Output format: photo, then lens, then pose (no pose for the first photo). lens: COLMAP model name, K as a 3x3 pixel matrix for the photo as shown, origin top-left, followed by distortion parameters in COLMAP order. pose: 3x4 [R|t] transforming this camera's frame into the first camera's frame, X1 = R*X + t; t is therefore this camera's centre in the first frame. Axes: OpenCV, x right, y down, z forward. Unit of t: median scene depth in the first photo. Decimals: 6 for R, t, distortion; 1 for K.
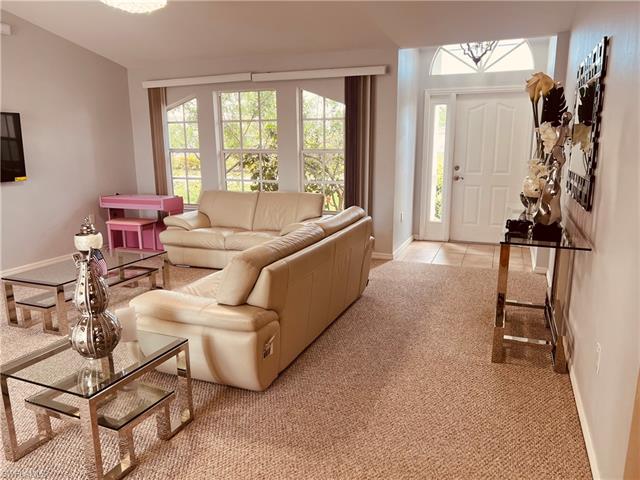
lens RADIAL K [[470.7, 0, 320.0], [0, 470.7, 240.0], [0, 0, 1]] dist [0.047800, -0.004623]
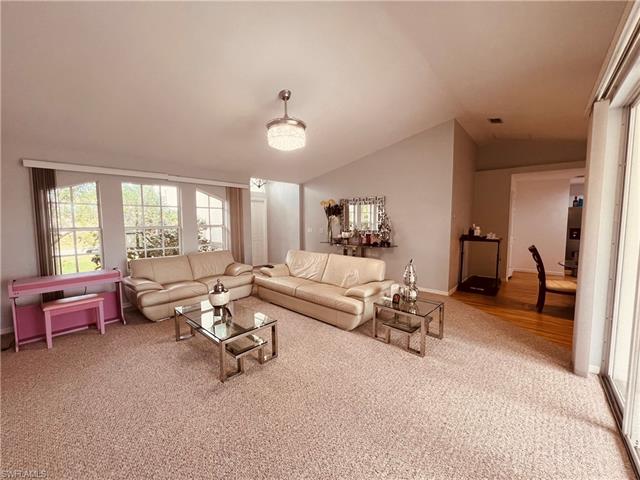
lens RADIAL K [[255.9, 0, 320.0], [0, 255.9, 240.0], [0, 0, 1]] dist [-0.000433, -0.000039]
pose [[0.325393, -0.075892, 0.942528, -0.739803], [0.192660, 0.981186, 0.012492, -0.075005], [-0.925744, 0.177523, 0.333892, 0.336973]]
